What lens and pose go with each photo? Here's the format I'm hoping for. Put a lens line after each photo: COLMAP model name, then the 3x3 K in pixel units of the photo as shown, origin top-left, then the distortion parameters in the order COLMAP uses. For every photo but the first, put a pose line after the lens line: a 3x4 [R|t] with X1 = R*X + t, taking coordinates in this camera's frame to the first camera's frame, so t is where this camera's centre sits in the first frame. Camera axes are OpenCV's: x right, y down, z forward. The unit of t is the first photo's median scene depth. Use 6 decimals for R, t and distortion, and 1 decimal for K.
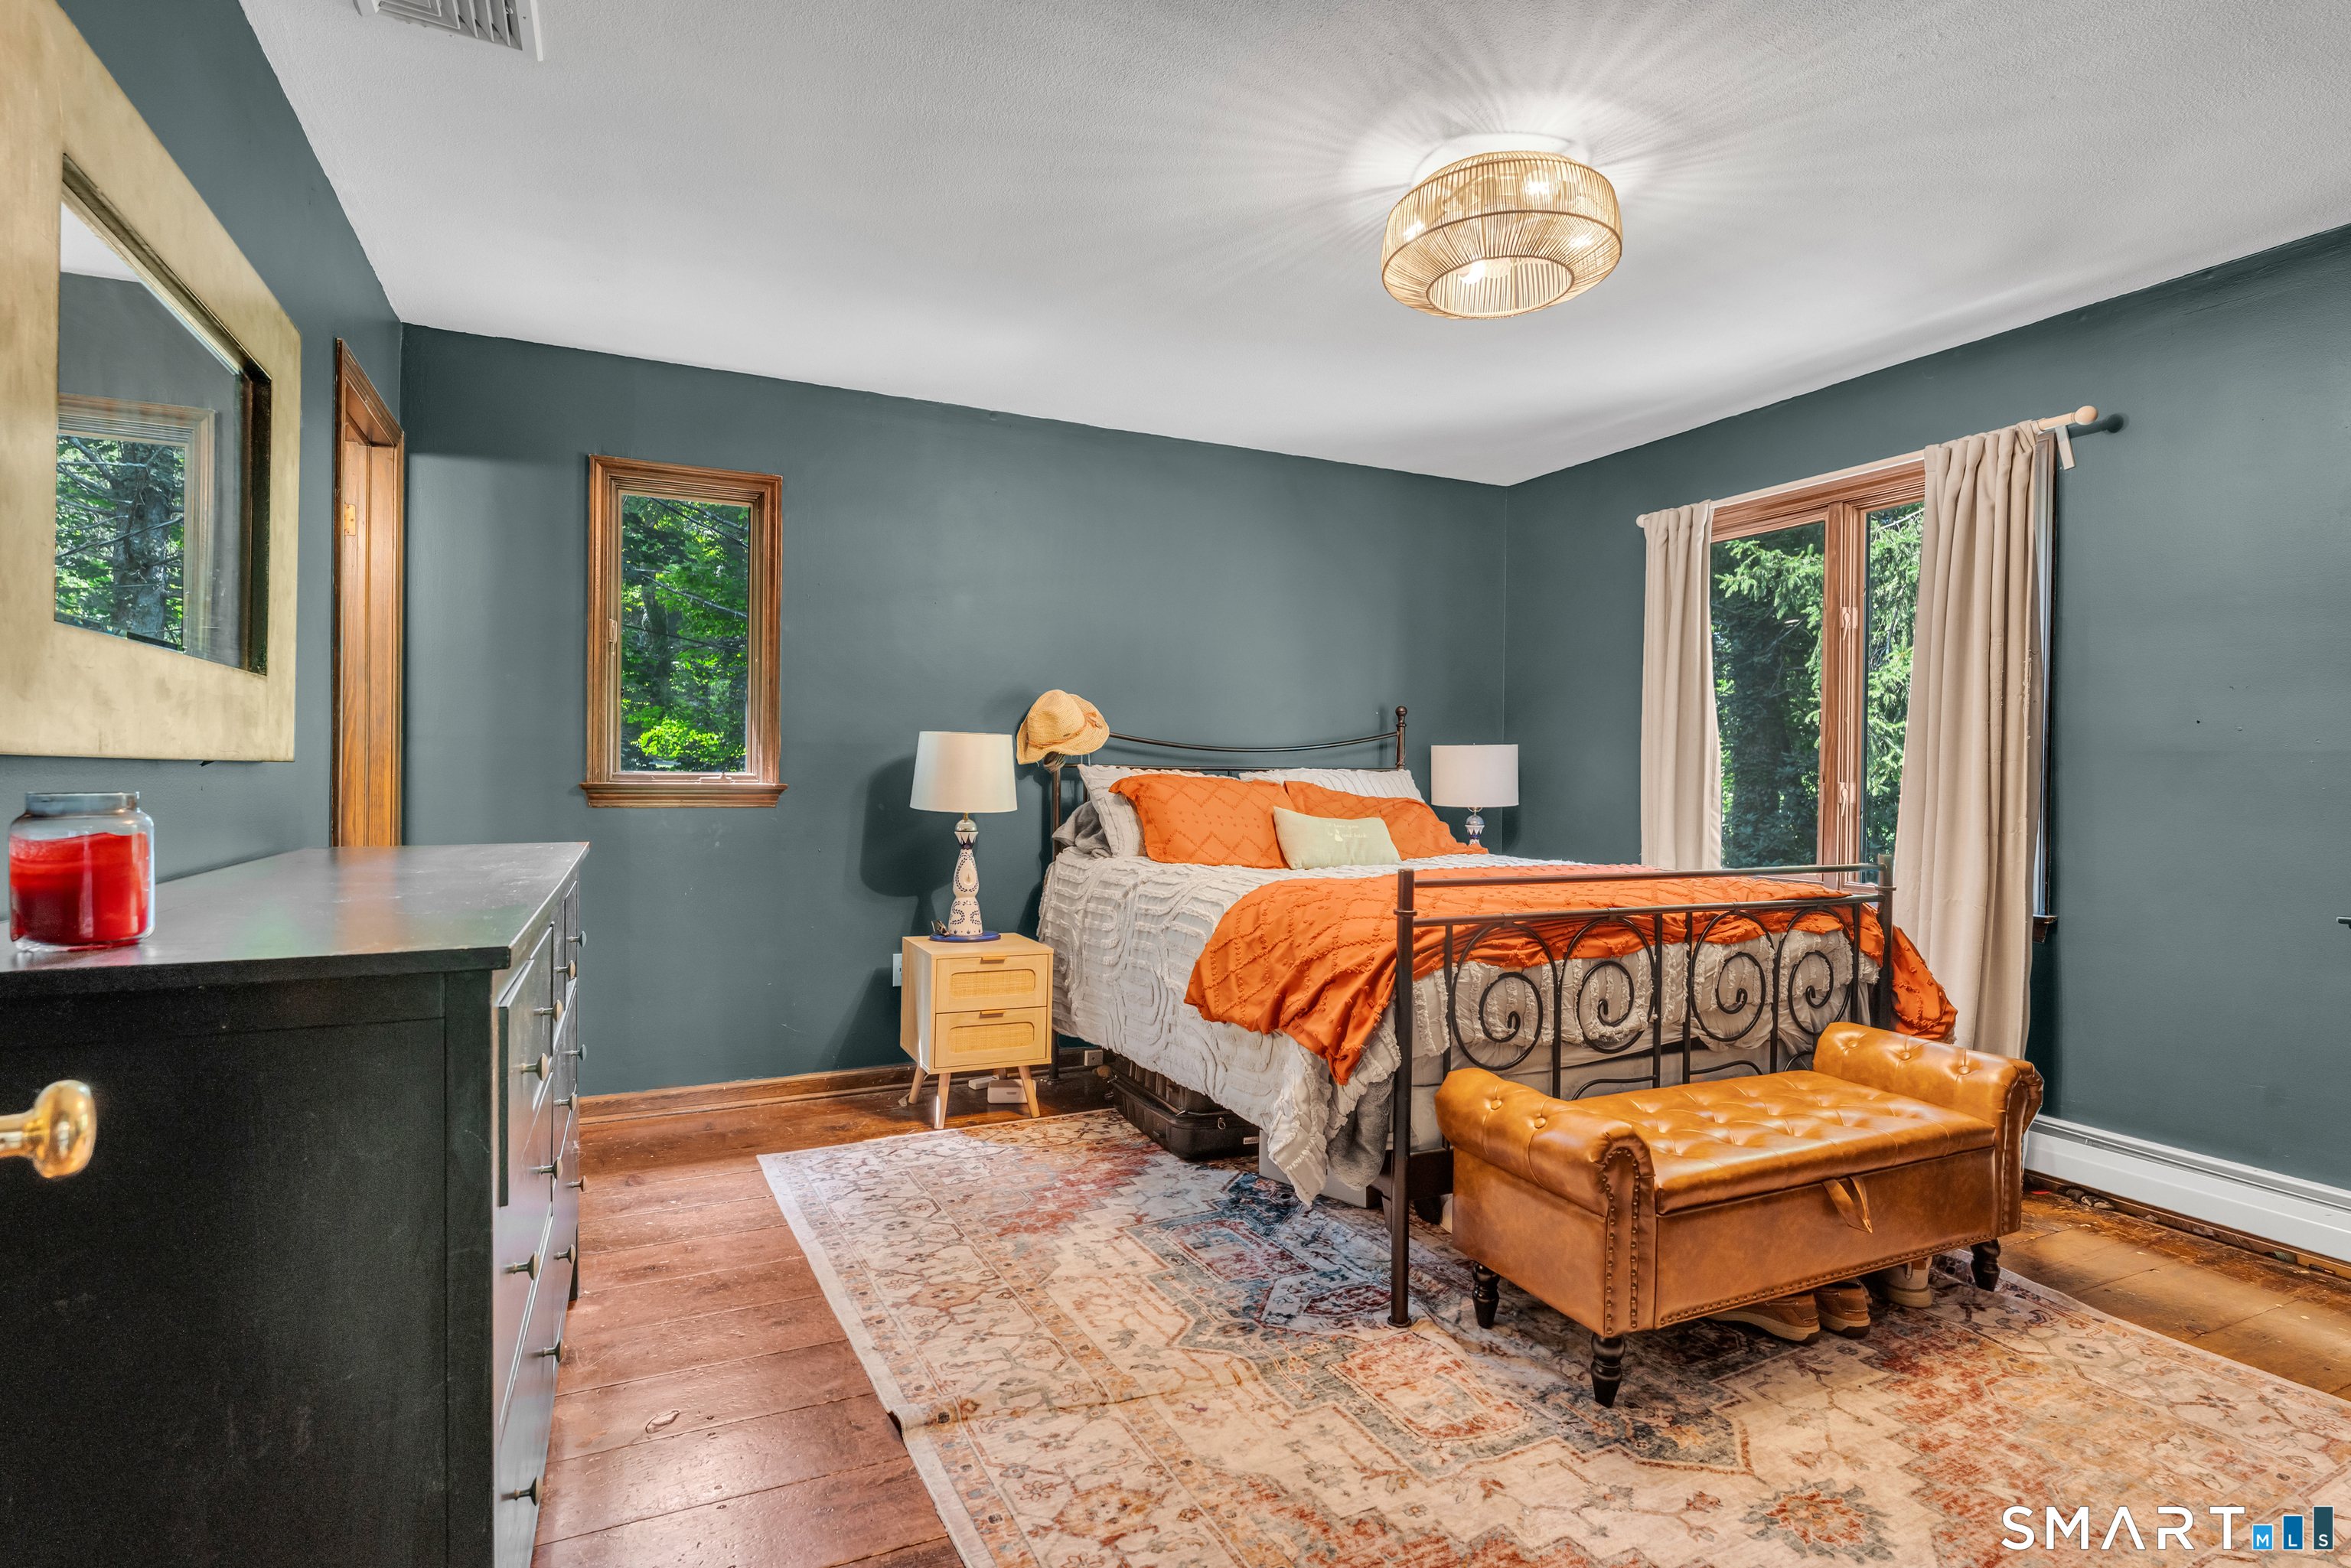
lens RADIAL K [[1156.3, 0, 1174.2], [0, 1156.3, 785.1], [0, 0, 1]] dist [0.005276, 0.000135]
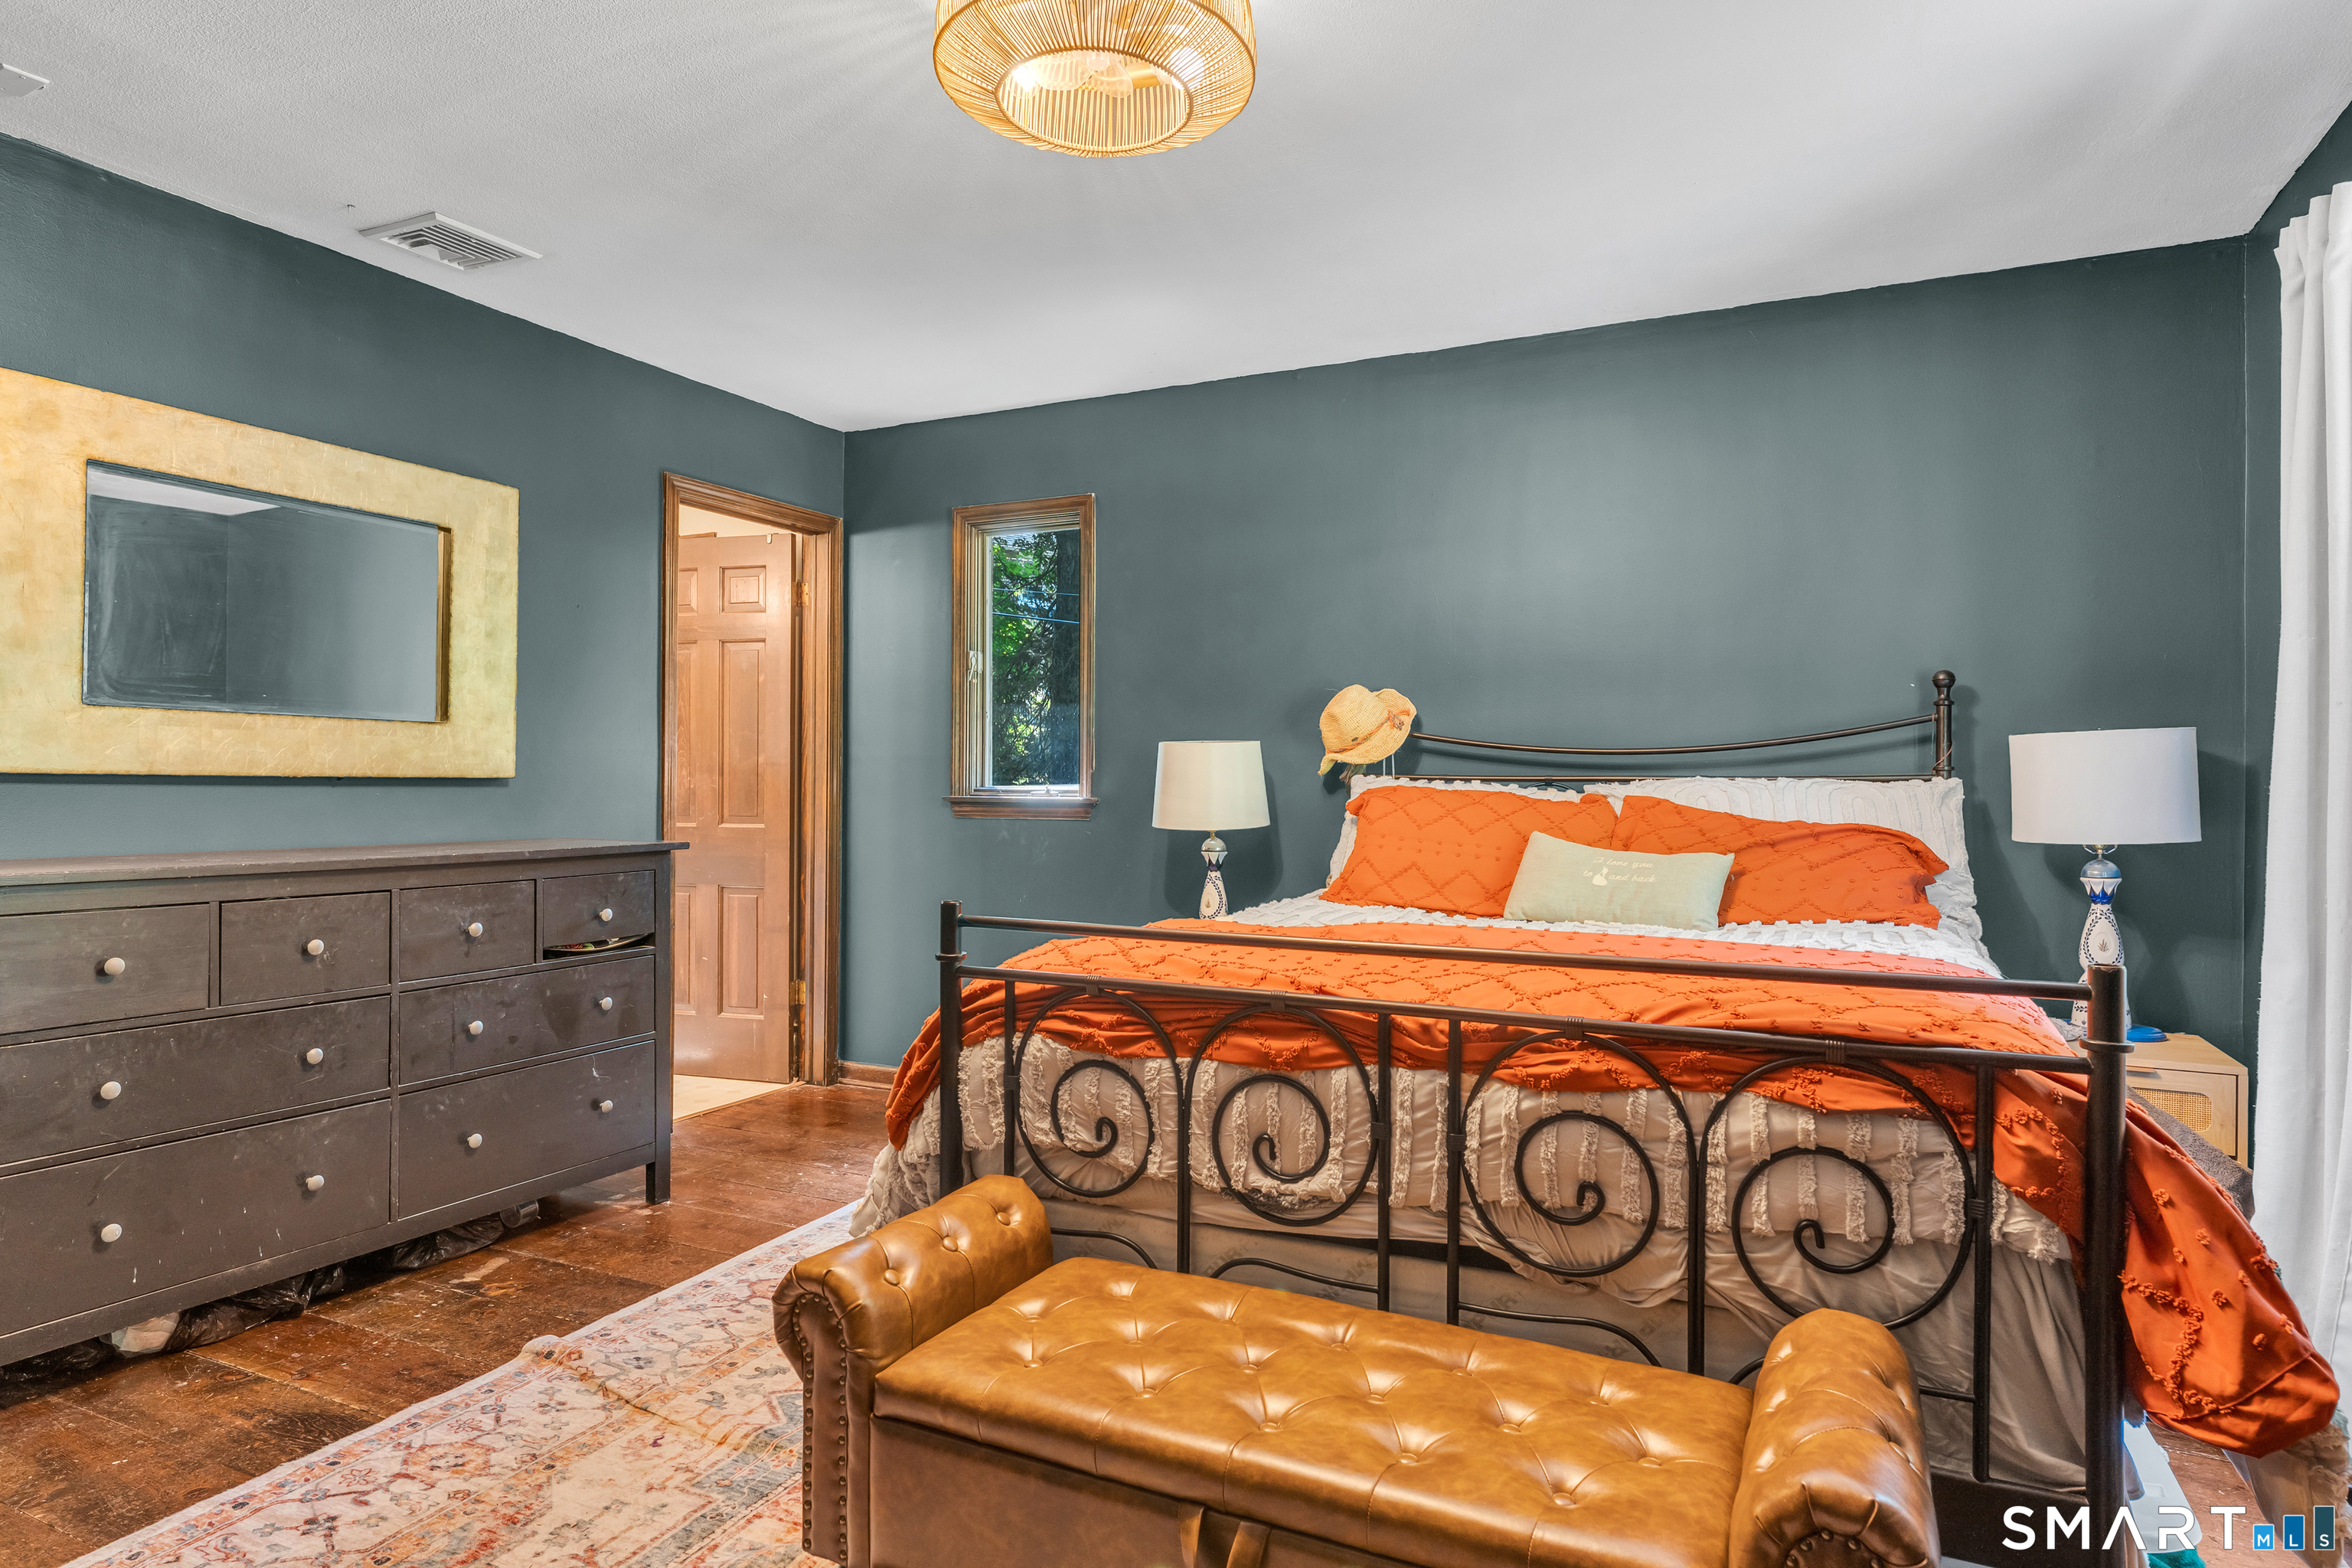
lens RADIAL K [[1326.5, 0, 1175.5], [0, 1326.5, 780.7], [0, 0, 1]] dist [0.004405, -0.000384]
pose [[0.618983, -0.010479, -0.785335, 0.872292], [-0.005947, 0.999820, -0.018028, 0.005465], [0.785382, 0.015830, 0.618809, 0.488383]]
